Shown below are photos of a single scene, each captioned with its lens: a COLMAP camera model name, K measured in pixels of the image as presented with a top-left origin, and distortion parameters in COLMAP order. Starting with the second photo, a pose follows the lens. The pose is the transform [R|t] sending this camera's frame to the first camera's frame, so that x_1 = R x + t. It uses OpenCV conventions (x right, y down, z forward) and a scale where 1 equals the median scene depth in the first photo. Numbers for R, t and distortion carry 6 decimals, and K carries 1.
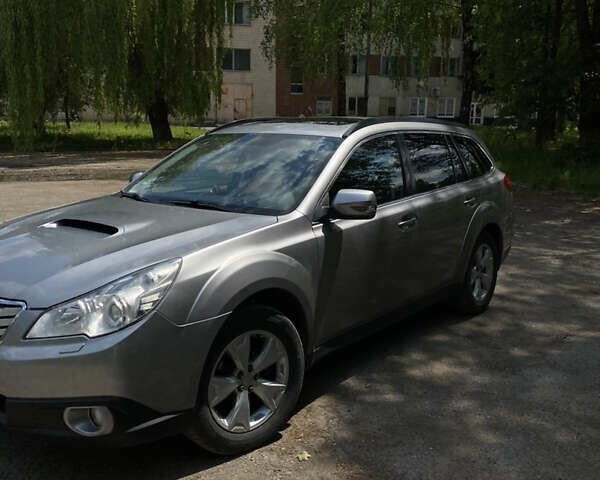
lens RADIAL K [[569.5, 0, 300.0], [0, 569.5, 240.0], [0, 0, 1]] dist [0.094927, -0.183802]
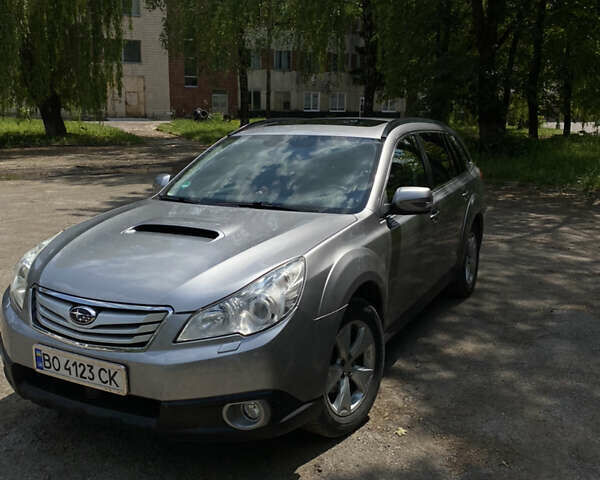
lens RADIAL K [[569.5, 0, 300.0], [0, 569.5, 240.0], [0, 0, 1]] dist [0.094927, -0.183802]
pose [[0.981931, -0.043786, 0.184105, -0.286410], [0.041755, 0.999017, 0.014897, -0.011495], [-0.184577, -0.006941, 0.982794, -0.032043]]
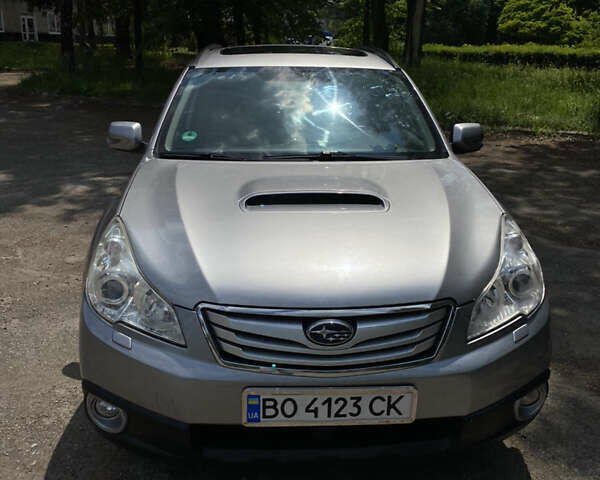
lens RADIAL K [[569.5, 0, 300.0], [0, 569.5, 240.0], [0, 0, 1]] dist [0.094927, -0.183802]
pose [[0.740269, -0.193735, 0.643792, -0.749869], [0.105875, 0.979226, 0.172935, -0.089093], [-0.663922, -0.059857, 0.745402, 0.361889]]
